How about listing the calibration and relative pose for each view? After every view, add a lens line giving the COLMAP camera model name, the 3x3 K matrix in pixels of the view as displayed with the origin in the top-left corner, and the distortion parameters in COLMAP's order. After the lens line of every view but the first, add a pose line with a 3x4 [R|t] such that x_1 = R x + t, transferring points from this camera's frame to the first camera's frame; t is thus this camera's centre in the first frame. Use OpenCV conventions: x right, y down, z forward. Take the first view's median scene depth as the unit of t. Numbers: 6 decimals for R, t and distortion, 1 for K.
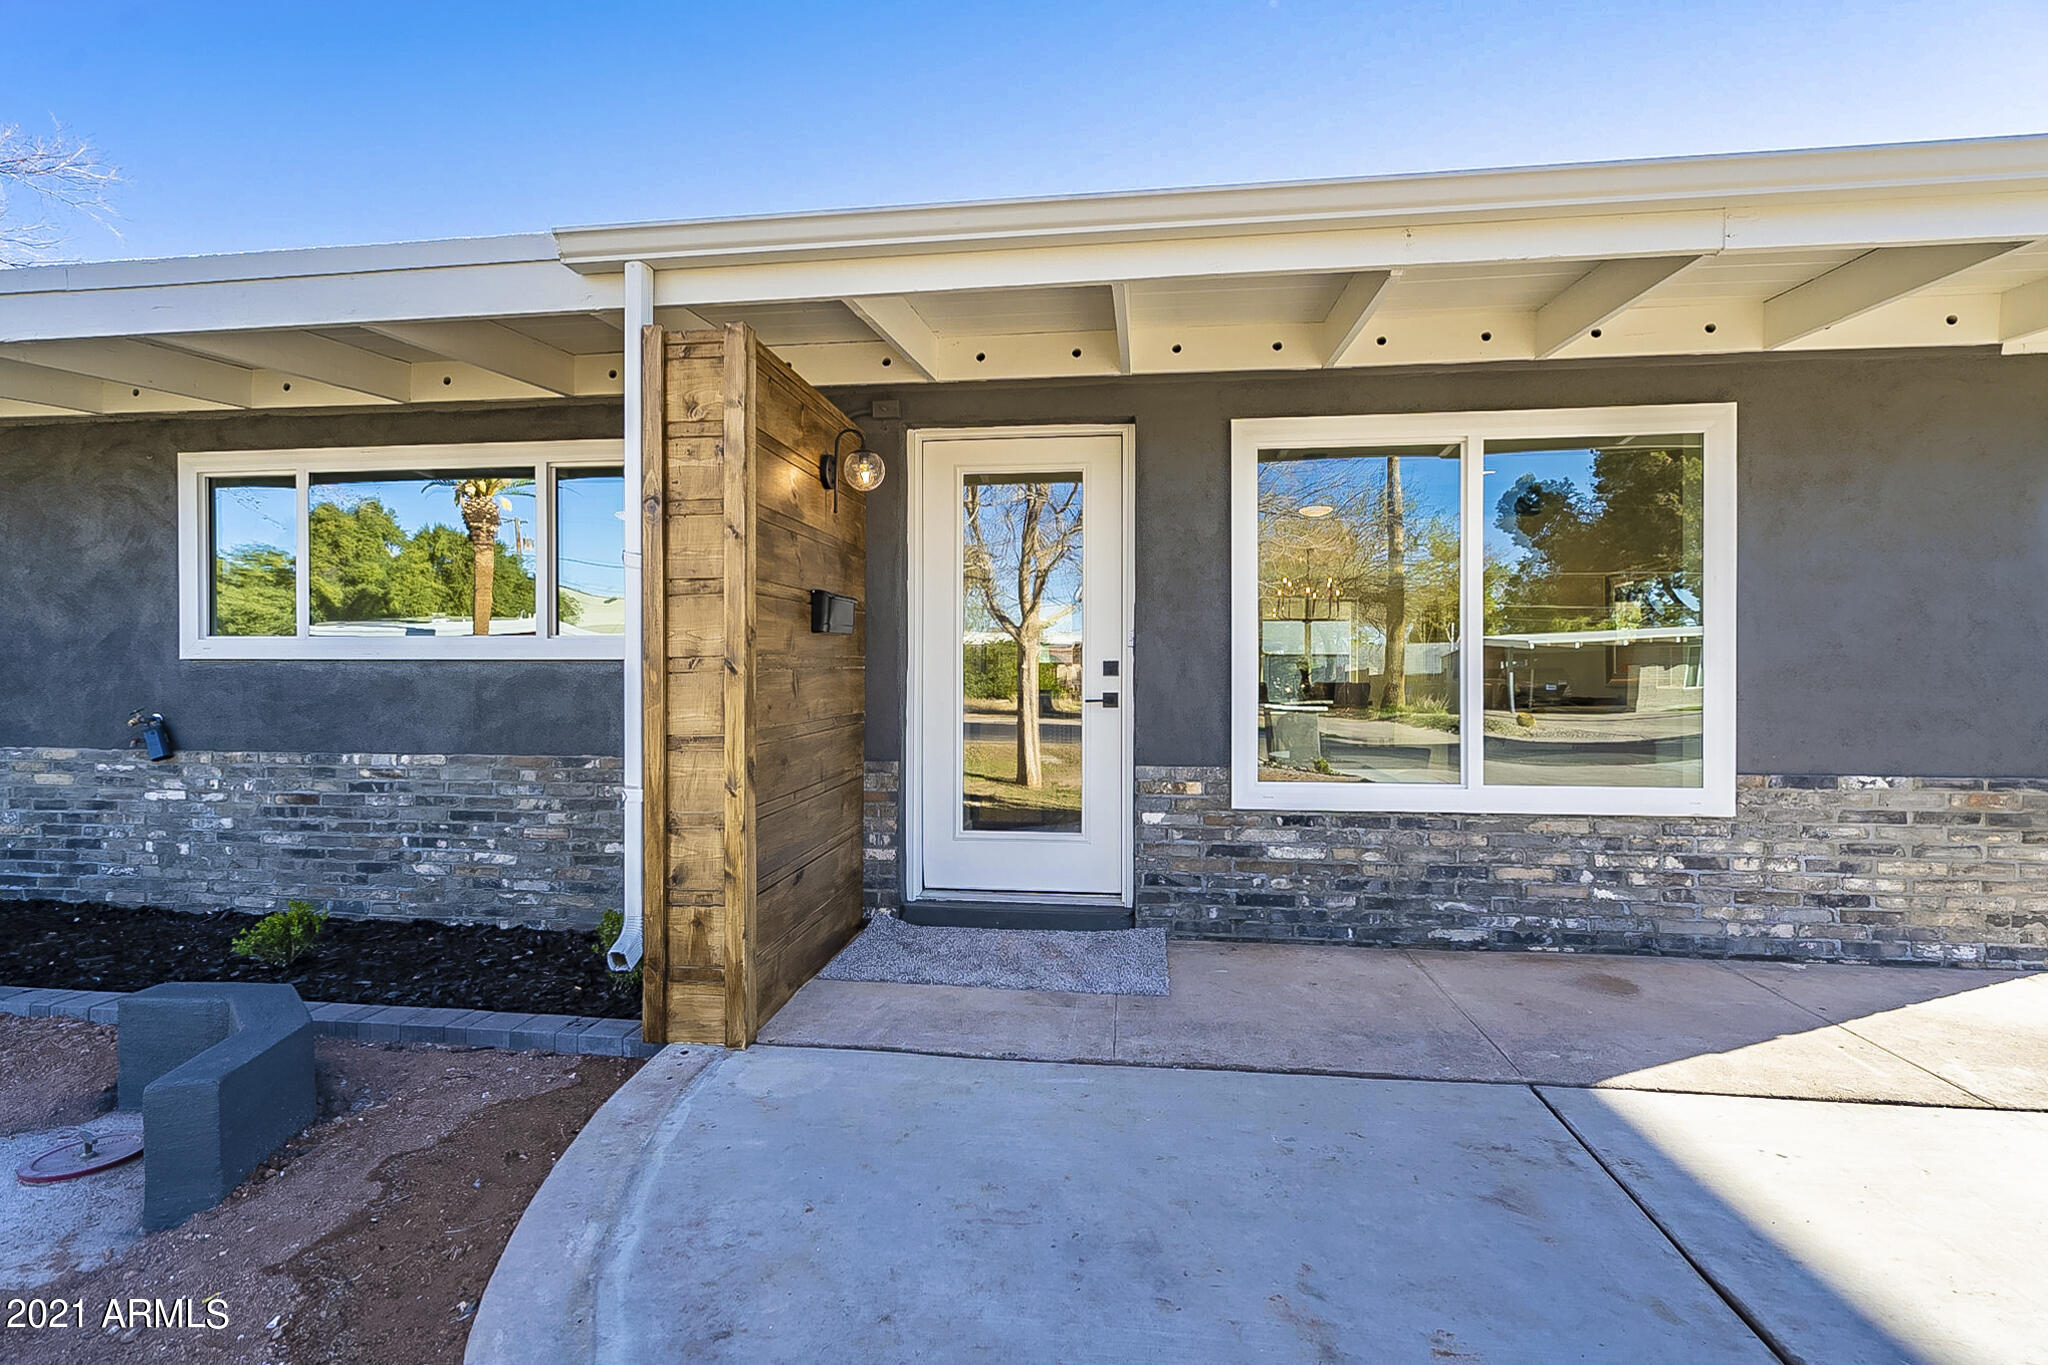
lens RADIAL K [[947.9, 0, 1024.3], [0, 947.9, 679.5], [0, 0, 1]] dist [-0.000895, 0.001786]
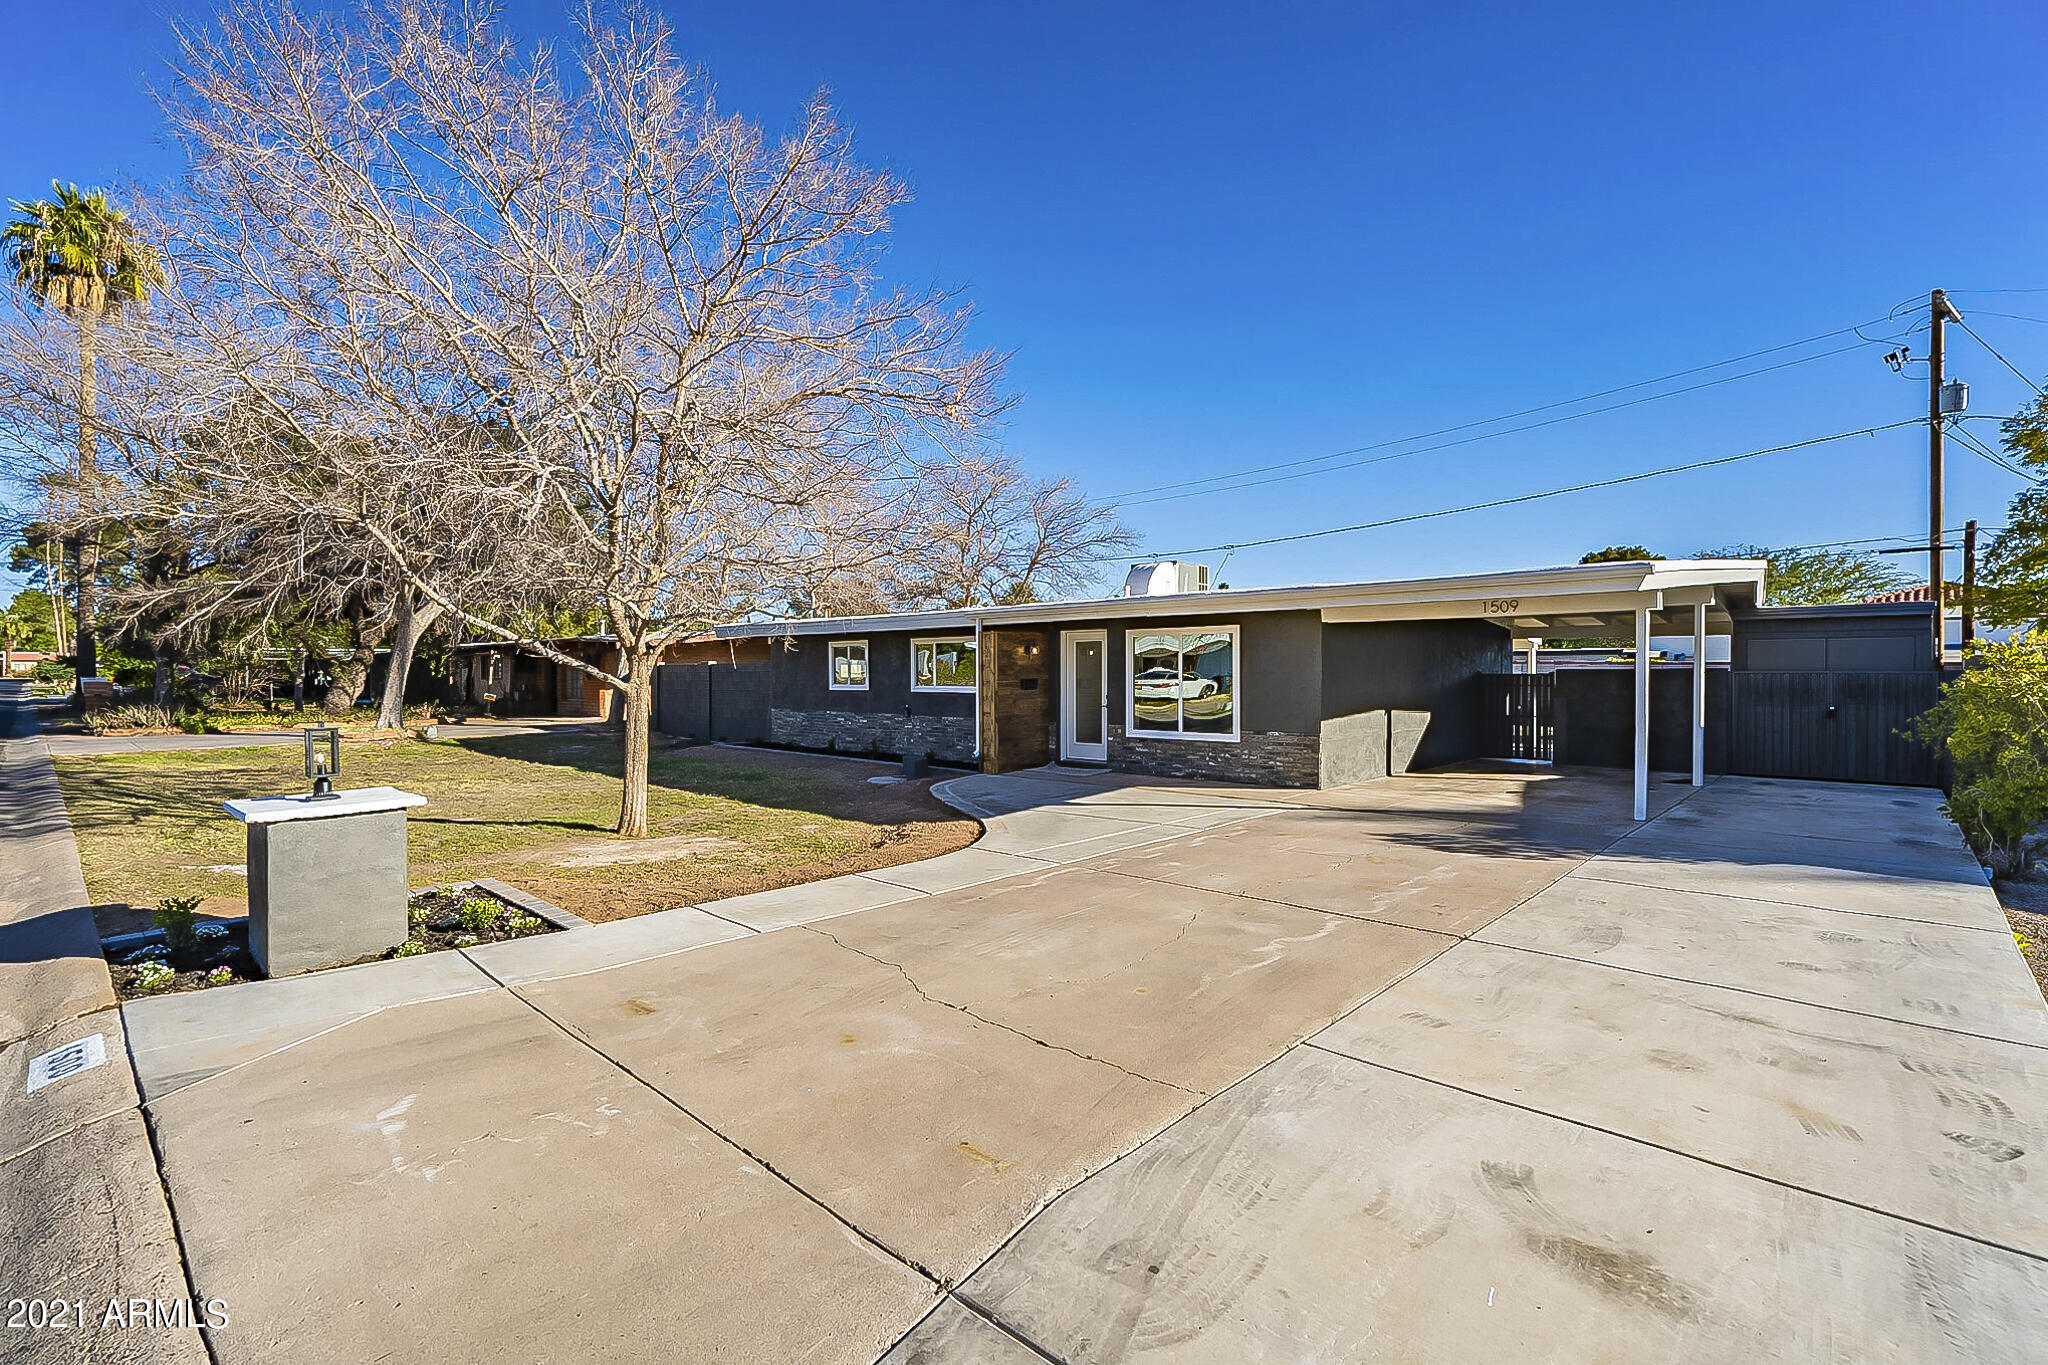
lens RADIAL K [[947.9, 0, 1021.8], [0, 947.9, 682.9], [0, 0, 1]] dist [-0.000895, 0.001786]
pose [[0.814776, 0.002507, -0.579771, 2.028986], [0.003626, 0.999949, 0.009419, -0.107025], [0.579765, -0.009776, 0.814725, -2.227210]]
